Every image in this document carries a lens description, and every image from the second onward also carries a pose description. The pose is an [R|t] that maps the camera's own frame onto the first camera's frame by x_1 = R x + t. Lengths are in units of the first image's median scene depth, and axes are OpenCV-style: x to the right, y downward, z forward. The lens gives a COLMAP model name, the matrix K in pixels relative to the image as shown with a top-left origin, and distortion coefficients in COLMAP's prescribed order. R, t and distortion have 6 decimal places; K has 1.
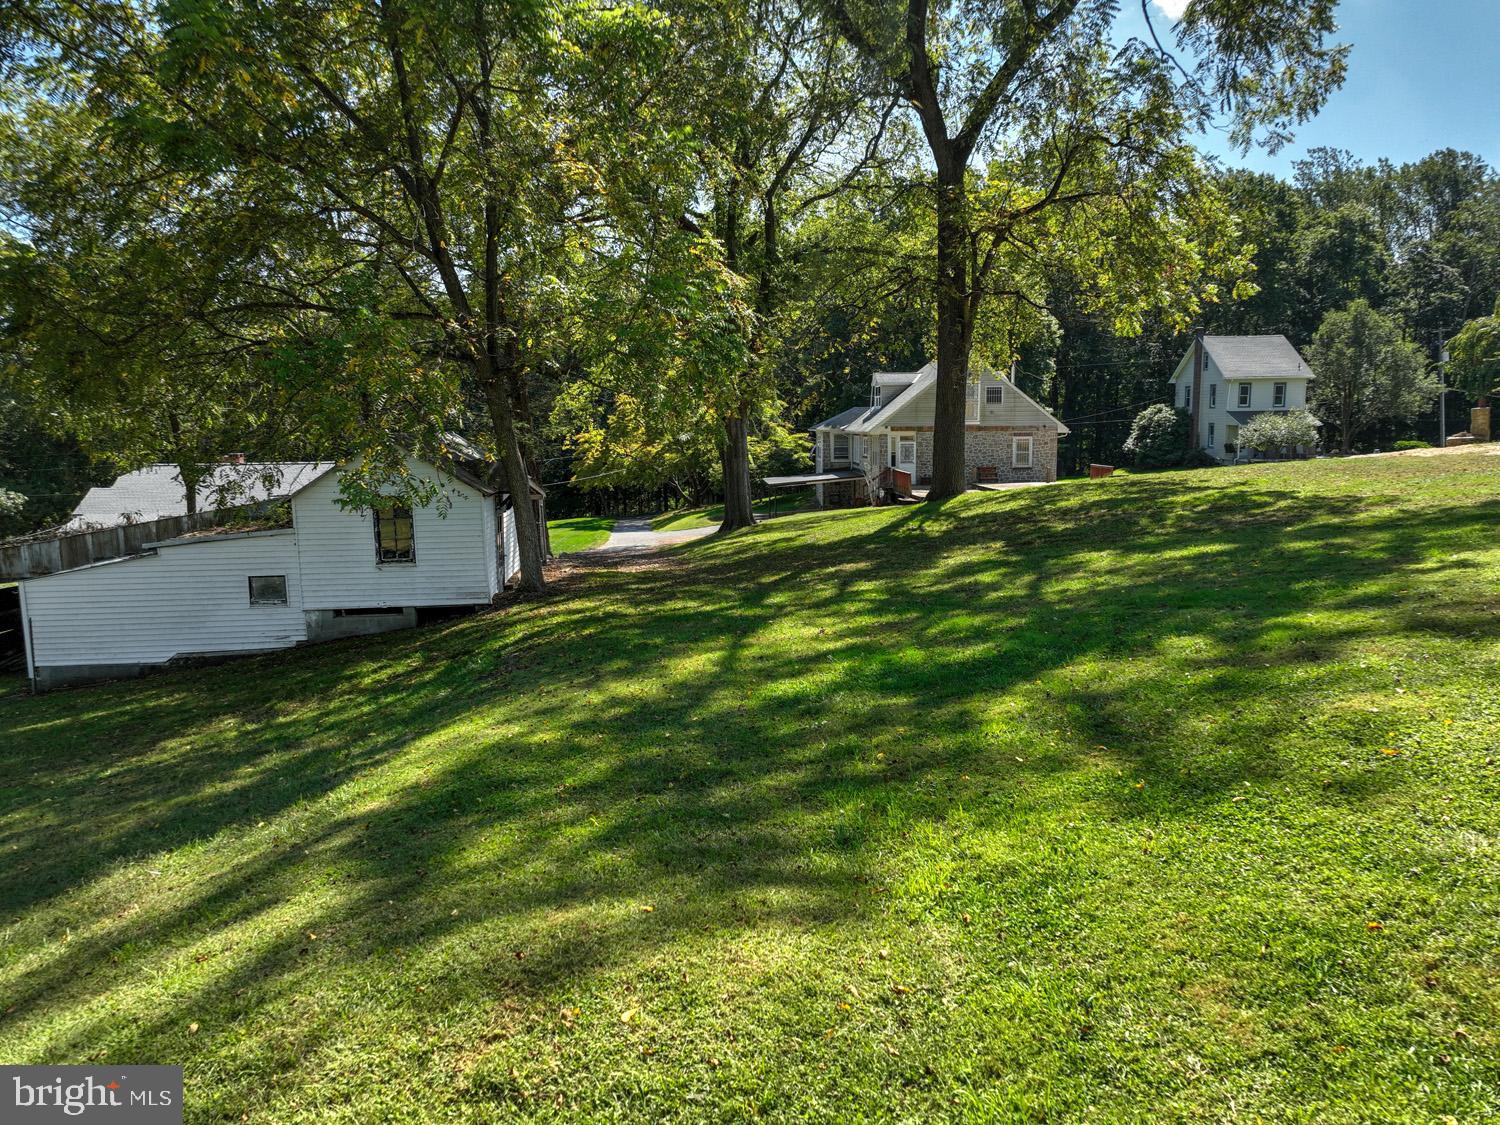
lens RADIAL K [[1051.0, 0, 751.3], [0, 1051.0, 566.0], [0, 0, 1]] dist [0.001887, 0.010602]
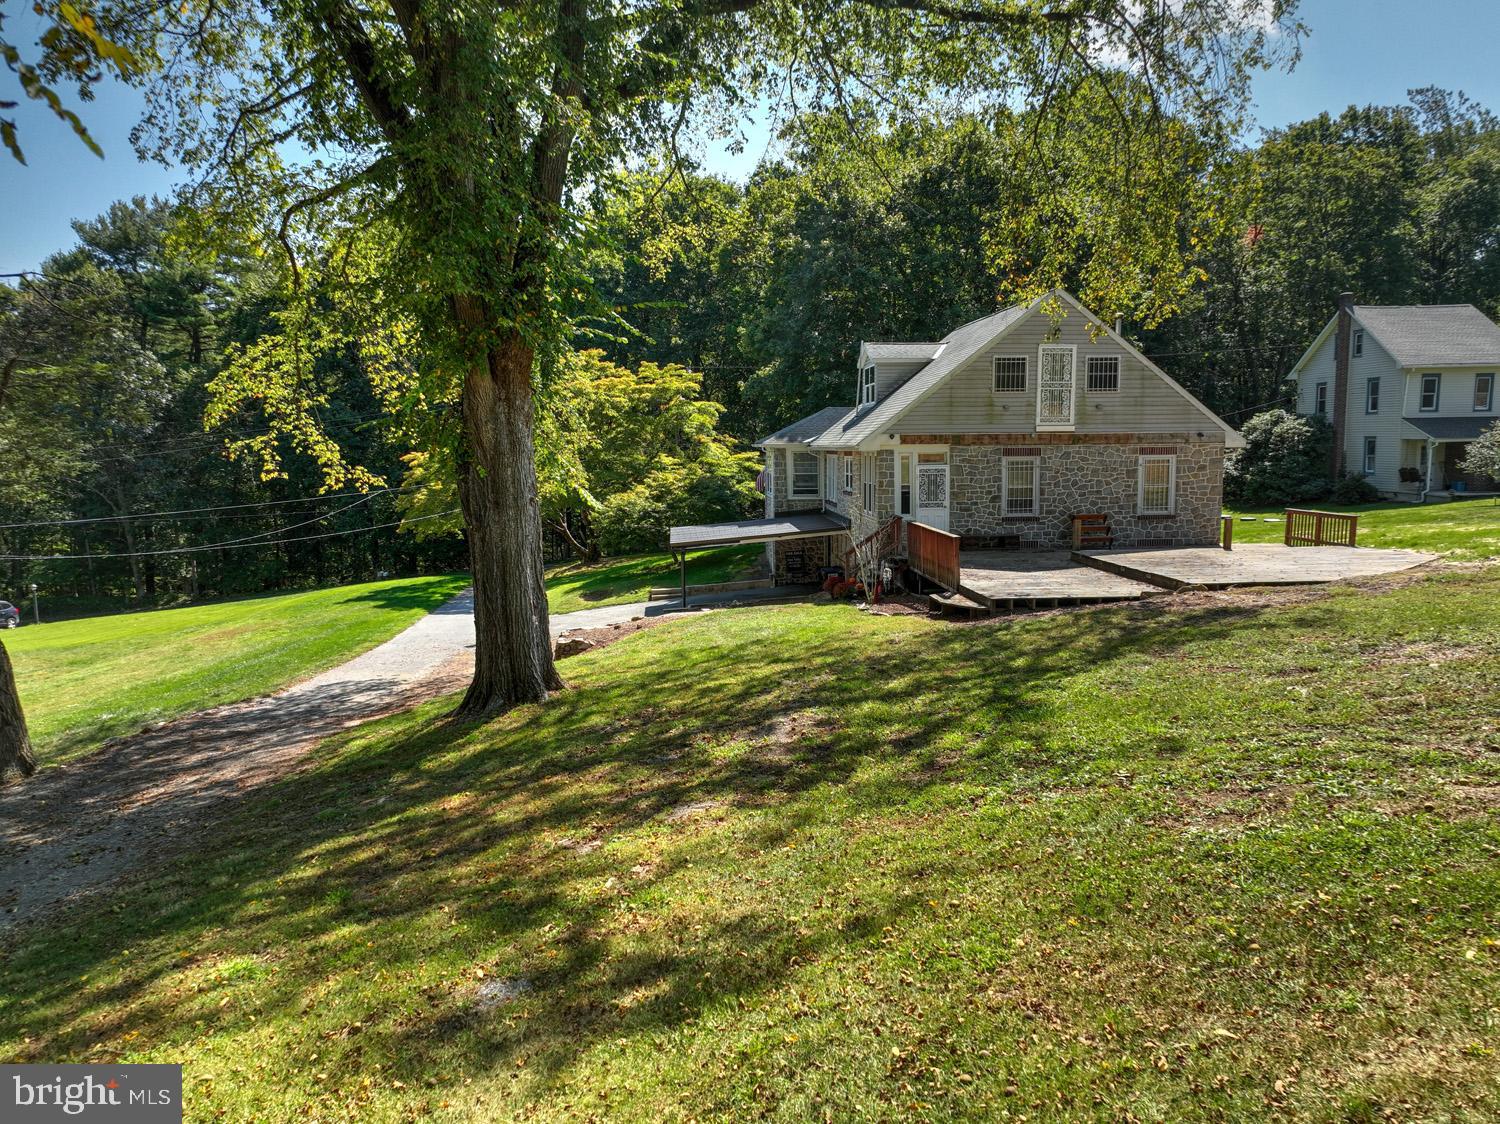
lens RADIAL K [[1051.0, 0, 748.0], [0, 1051.0, 566.7], [0, 0, 1]] dist [0.001887, 0.010602]
pose [[0.999733, -0.002028, 0.023020, 0.039899], [0.002515, 0.999773, -0.021148, -0.049251], [-0.022972, 0.021200, 0.999511, 0.416085]]
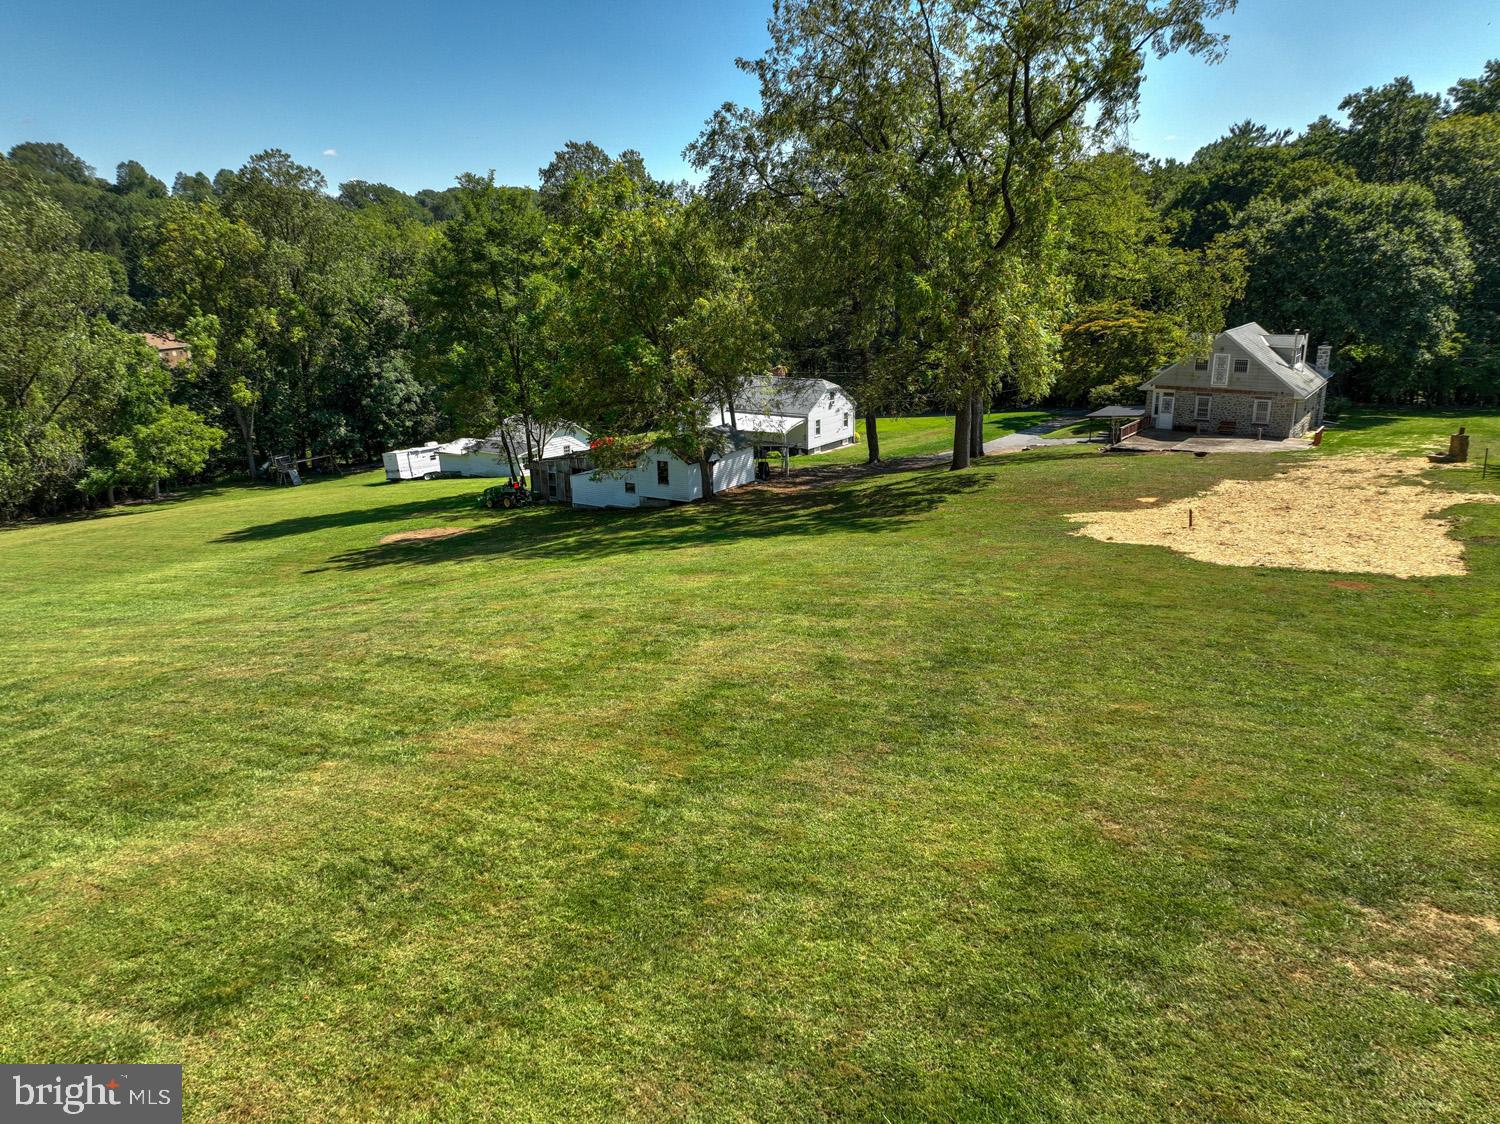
lens RADIAL K [[1051.0, 0, 753.7], [0, 1051.0, 560.1], [0, 0, 1]] dist [0.001887, 0.010602]
pose [[0.800535, 0.165596, -0.575953, 0.445818], [-0.076284, 0.981405, 0.176141, -0.092335], [0.594411, -0.097071, 0.798281, -0.337087]]
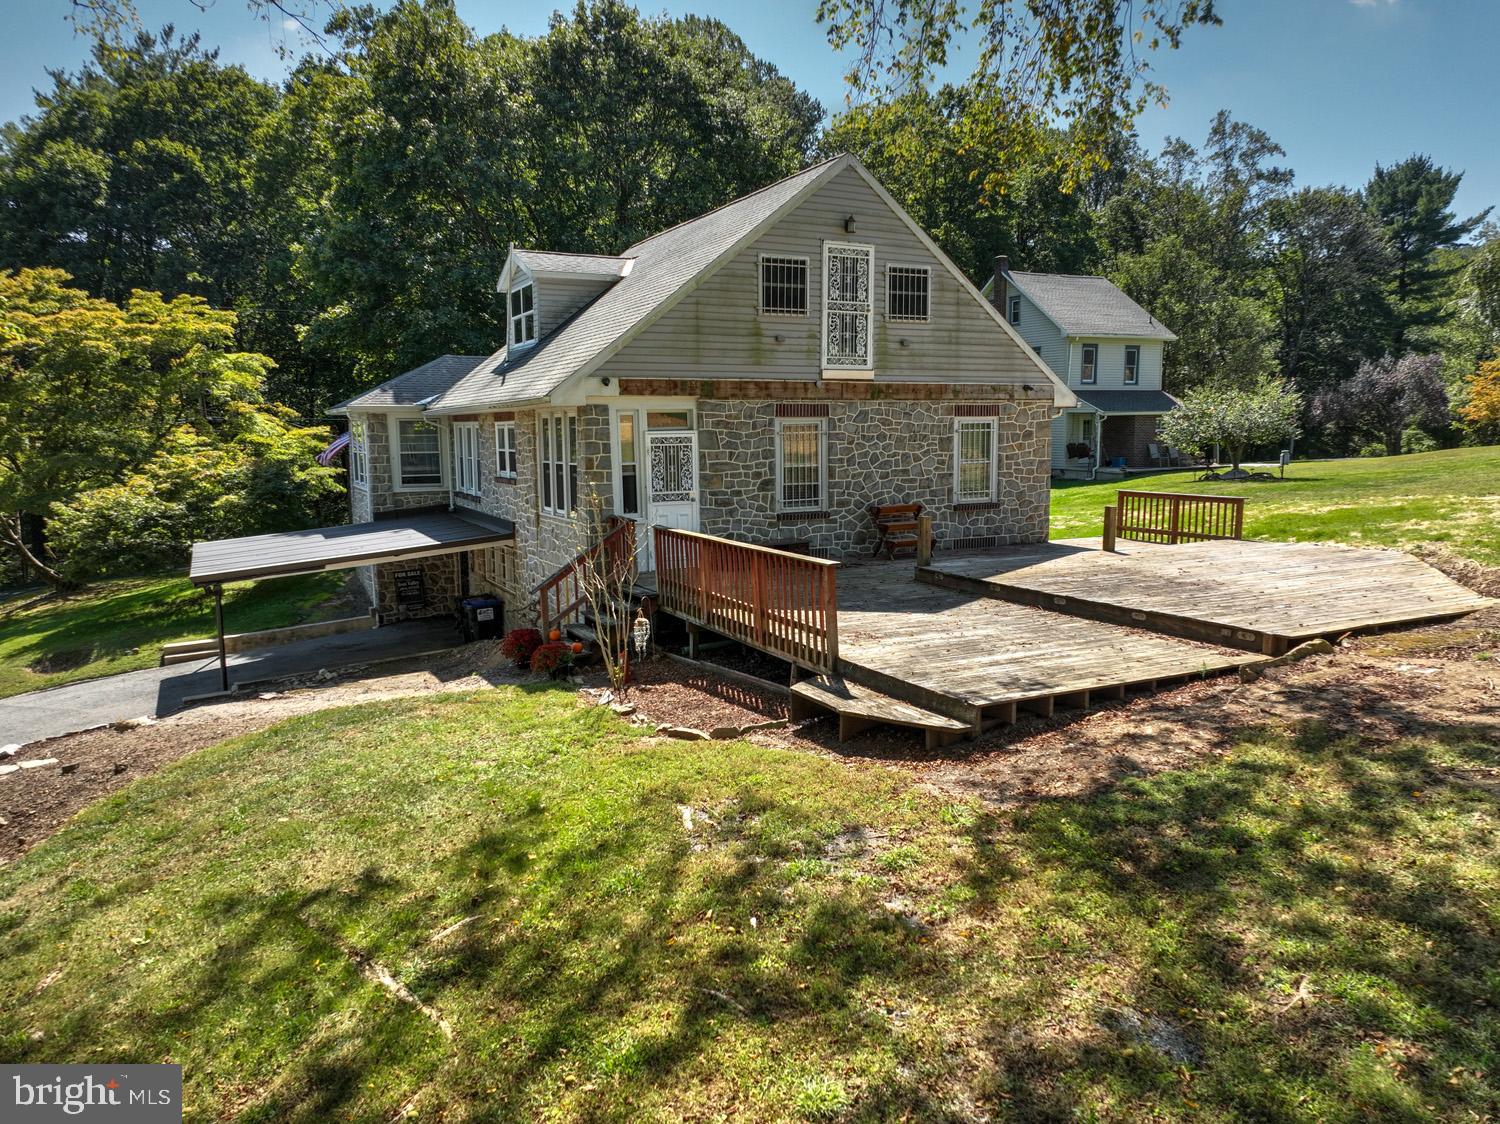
lens RADIAL K [[1051.0, 0, 751.7], [0, 1051.0, 562.1], [0, 0, 1]] dist [0.001887, 0.010602]
pose [[0.909301, -0.051325, 0.412961, 0.034772], [0.056927, 0.998378, -0.001265, -0.065729], [-0.412226, 0.024659, 0.910748, 0.597581]]
